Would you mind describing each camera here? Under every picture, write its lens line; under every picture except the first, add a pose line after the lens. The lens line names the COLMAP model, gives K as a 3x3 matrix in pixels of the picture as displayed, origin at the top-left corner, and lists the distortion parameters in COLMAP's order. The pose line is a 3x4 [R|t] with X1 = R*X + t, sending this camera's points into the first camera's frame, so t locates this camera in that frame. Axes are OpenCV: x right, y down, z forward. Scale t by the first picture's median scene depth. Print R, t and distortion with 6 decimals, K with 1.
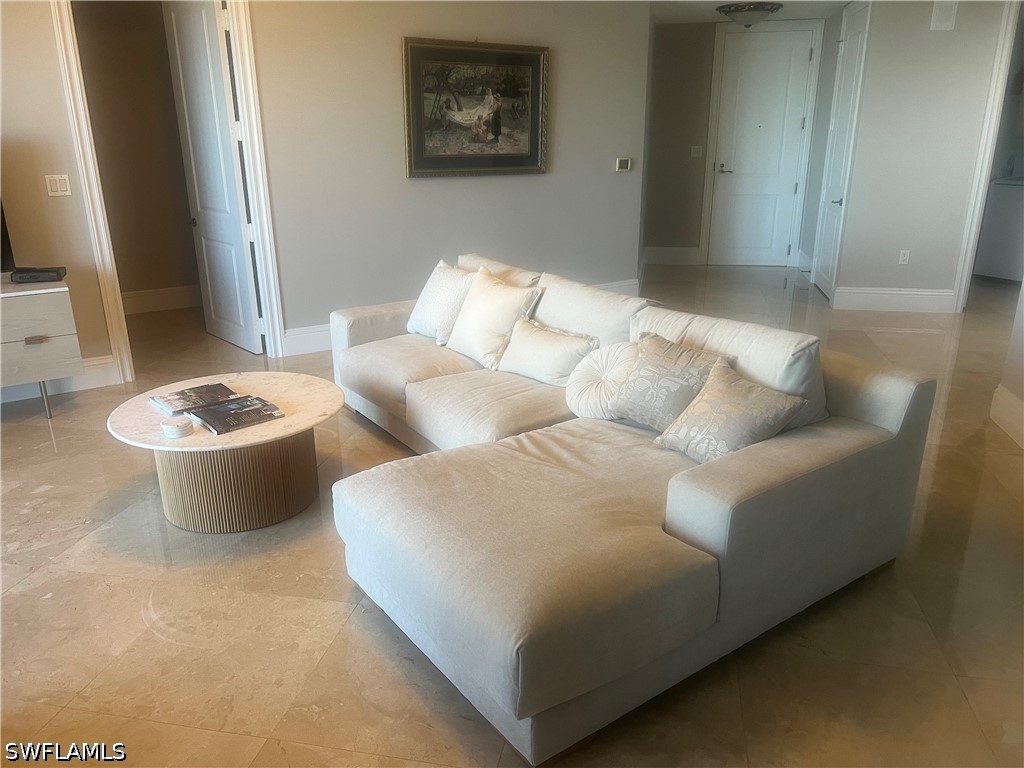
lens RADIAL K [[762.2, 0, 512.0], [0, 762.2, 384.0], [0, 0, 1]] dist [0.000754, -0.000494]
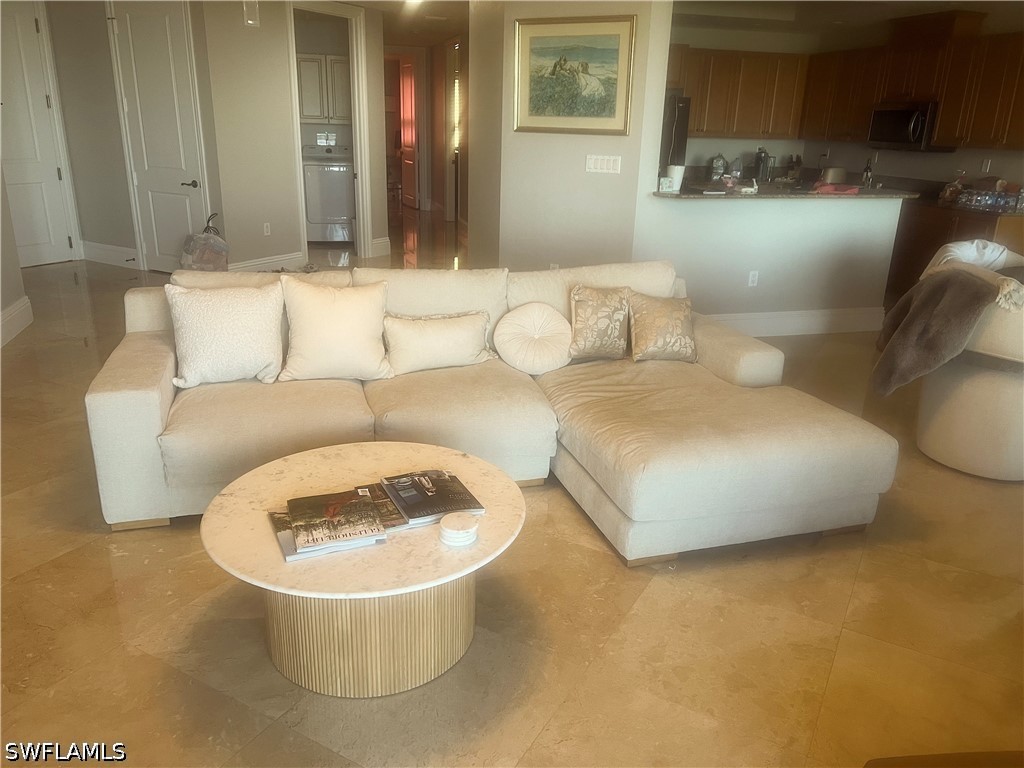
lens RADIAL K [[762.2, 0, 512.0], [0, 762.2, 384.0], [0, 0, 1]] dist [0.000754, -0.000494]
pose [[0.325453, -0.296418, 0.897896, -0.955299], [0.273070, 0.938597, 0.210877, -0.195232], [-0.905270, 0.176557, 0.386412, 0.609965]]
